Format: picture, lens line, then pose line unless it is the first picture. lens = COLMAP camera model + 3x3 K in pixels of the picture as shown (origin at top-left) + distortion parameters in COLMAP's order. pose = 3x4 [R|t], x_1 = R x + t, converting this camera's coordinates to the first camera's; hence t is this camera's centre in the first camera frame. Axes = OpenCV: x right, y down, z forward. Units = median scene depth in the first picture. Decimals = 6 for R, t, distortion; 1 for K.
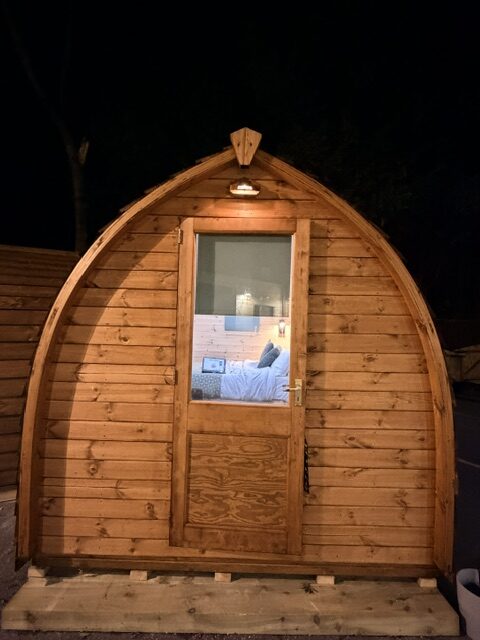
lens RADIAL K [[329.7, 0, 240.5], [0, 329.7, 321.6], [0, 0, 1]] dist [-0.006669, 0.002838]
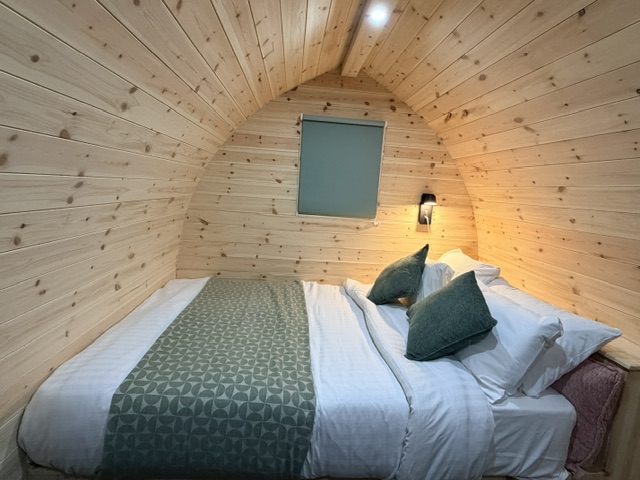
lens RADIAL K [[329.7, 0, 317.9], [0, 329.7, 239.5], [0, 0, 1]] dist [-0.006669, 0.002838]
pose [[0.996351, 0.027268, 0.080874, -0.157234], [-0.040915, 0.984209, 0.172217, -0.043086], [-0.074901, -0.174898, 0.981734, 1.602830]]
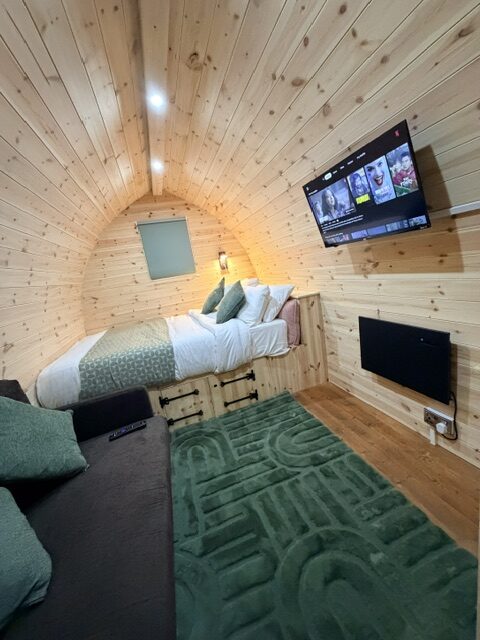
lens RADIAL K [[254.0, 0, 240.3], [0, 254.0, 319.3], [0, 0, 1]] dist [-0.003215, 0.000088]
pose [[0.930531, -0.242408, 0.274500, -0.109800], [0.184357, 0.957734, 0.220813, 0.065644], [-0.316425, -0.154867, 0.935891, 1.097694]]
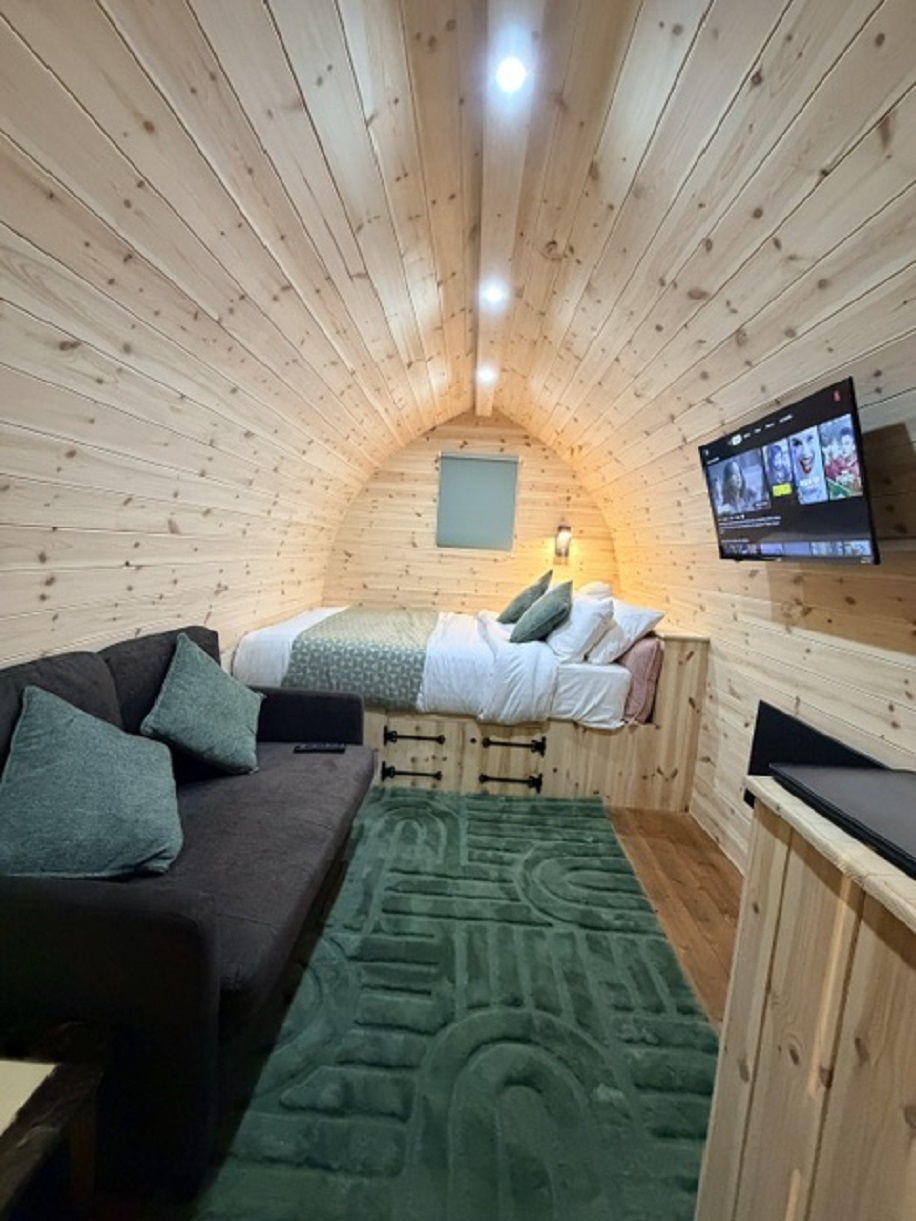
lens RADIAL K [[484.6, 0, 458.9], [0, 484.6, 609.4], [0, 0, 1]] dist [-0.003215, 0.000088]
pose [[0.999275, 0.035840, -0.012812, -0.012837], [-0.033792, 0.990315, 0.134661, 0.064630], [0.017514, -0.134130, 0.990809, 0.928465]]
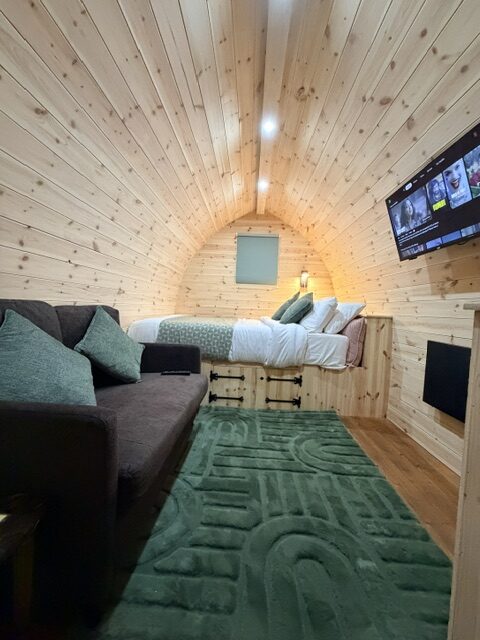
lens RADIAL K [[254.0, 0, 240.5], [0, 254.0, 319.6], [0, 0, 1]] dist [-0.003215, 0.000088]
pose [[0.999491, 0.016181, -0.027491, -0.046191], [-0.014562, 0.998204, 0.058108, 0.235261], [0.028382, -0.057678, 0.997932, 0.978814]]
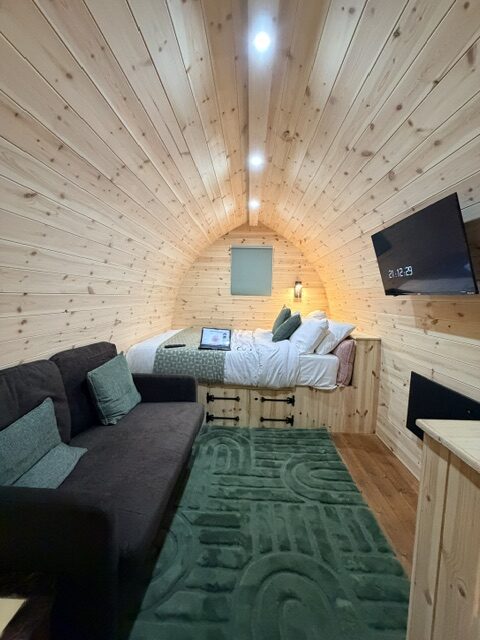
lens RADIAL K [[254.0, 0, 240.4], [0, 254.0, 319.3], [0, 0, 1]] dist [-0.003215, 0.000088]
pose [[0.999652, -0.005395, -0.025817, -0.017663], [0.008007, 0.994736, 0.102154, 0.065834], [0.025130, -0.102326, 0.994433, 0.956645]]
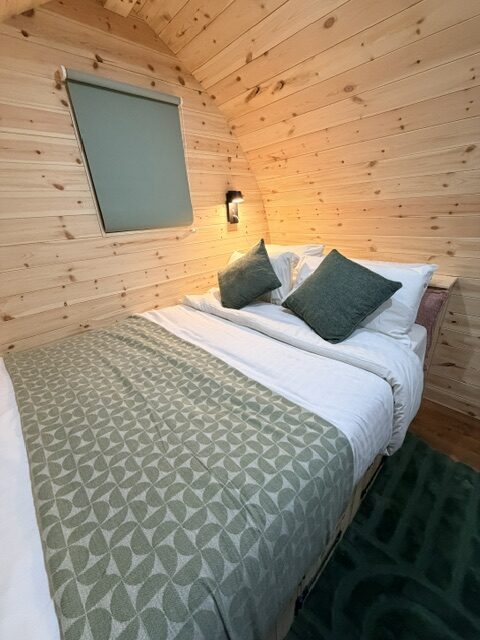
lens RADIAL K [[254.0, 0, 239.8], [0, 254.0, 319.6], [0, 0, 1]] dist [-0.003215, 0.000088]
pose [[0.715417, -0.337905, 0.611554, -0.385391], [0.068006, 0.904797, 0.420377, 0.024378], [-0.695380, -0.259156, 0.670287, 2.028852]]
